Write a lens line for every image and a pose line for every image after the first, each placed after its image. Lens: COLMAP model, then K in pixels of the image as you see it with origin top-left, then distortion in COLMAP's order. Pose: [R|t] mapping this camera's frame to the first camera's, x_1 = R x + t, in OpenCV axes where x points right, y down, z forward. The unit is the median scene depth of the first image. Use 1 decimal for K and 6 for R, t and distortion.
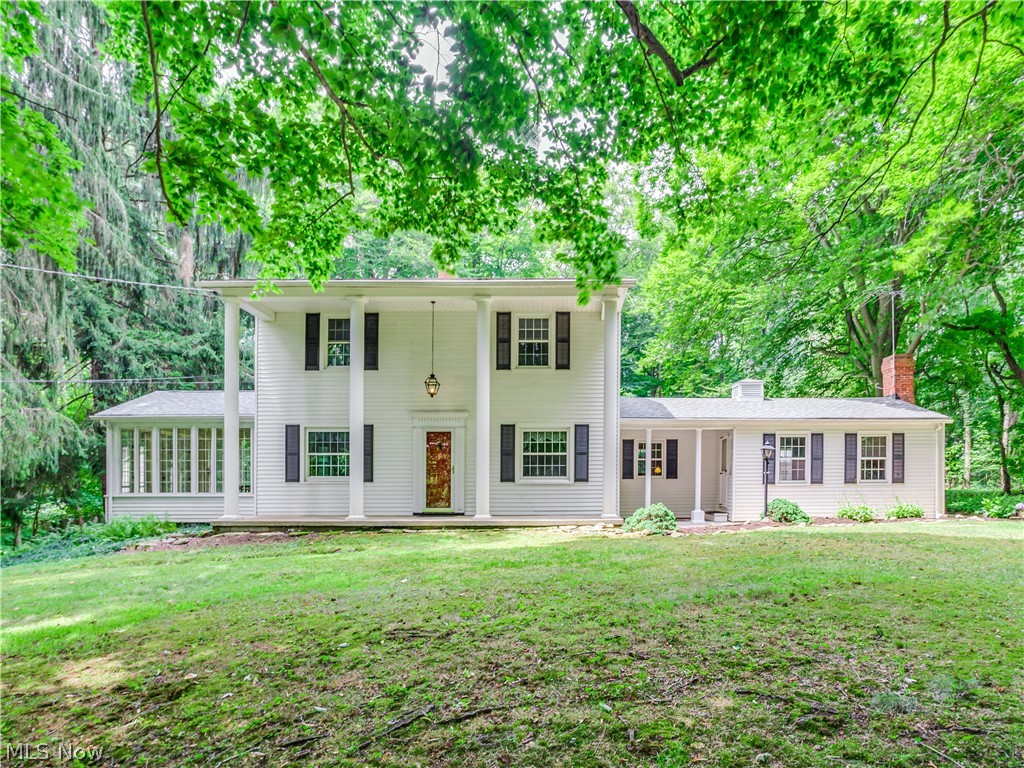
lens RADIAL K [[531.4, 0, 511.2], [0, 531.4, 424.7], [0, 0, 1]] dist [-0.020060, 0.000112]
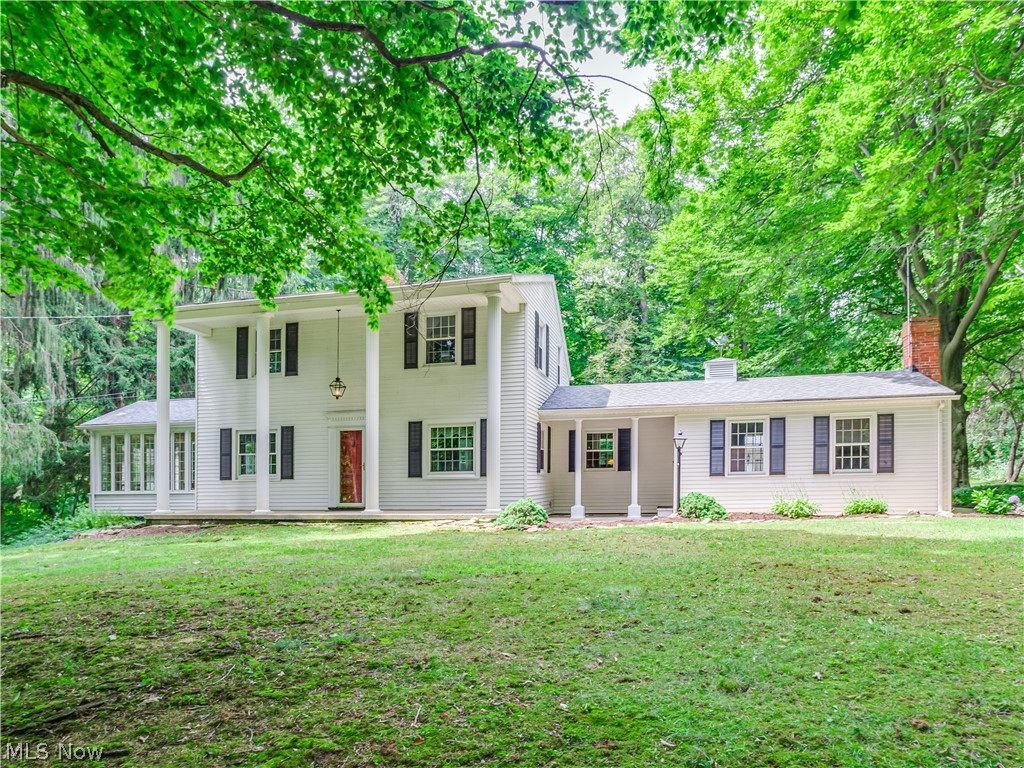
lens RADIAL K [[606.4, 0, 512.3], [0, 606.4, 387.0], [0, 0, 1]] dist [-0.009812, 0.001258]
pose [[0.974942, -0.044848, -0.217891, 0.433163], [0.037037, 0.998521, -0.039800, -0.013237], [0.219354, 0.030733, 0.975161, -0.106822]]
